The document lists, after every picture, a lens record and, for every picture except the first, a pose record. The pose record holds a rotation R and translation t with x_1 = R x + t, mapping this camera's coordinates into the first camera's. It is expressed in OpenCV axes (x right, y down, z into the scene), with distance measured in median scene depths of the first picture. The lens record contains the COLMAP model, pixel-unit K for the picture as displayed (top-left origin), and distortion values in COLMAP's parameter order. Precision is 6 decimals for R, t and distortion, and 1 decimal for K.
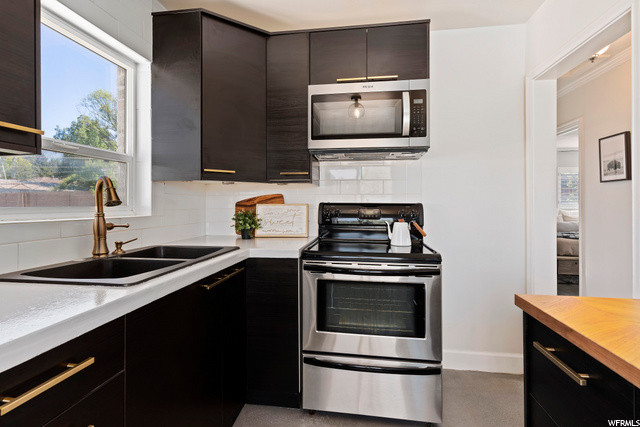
lens RADIAL K [[306.3, 0, 319.7], [0, 306.3, 201.5], [0, 0, 1]] dist [-0.000566, 0.000021]
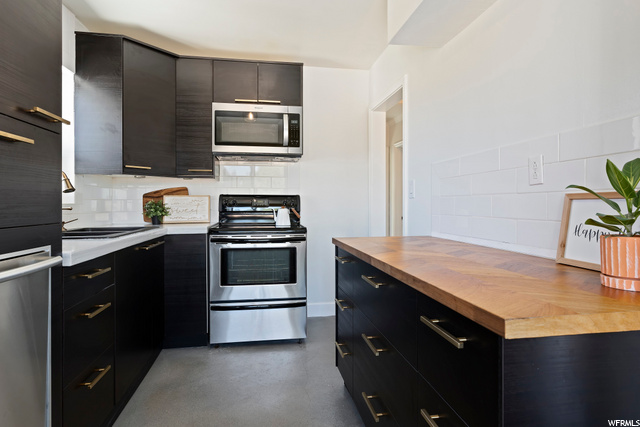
lens RADIAL K [[371.4, 0, 319.2], [0, 371.4, 200.1], [0, 0, 1]] dist [-0.004170, -0.000632]
pose [[0.955106, 0.001407, 0.296262, -0.069201], [0.000452, 0.999981, -0.006207, 0.040952], [-0.296265, 0.006063, 0.955087, -0.616380]]
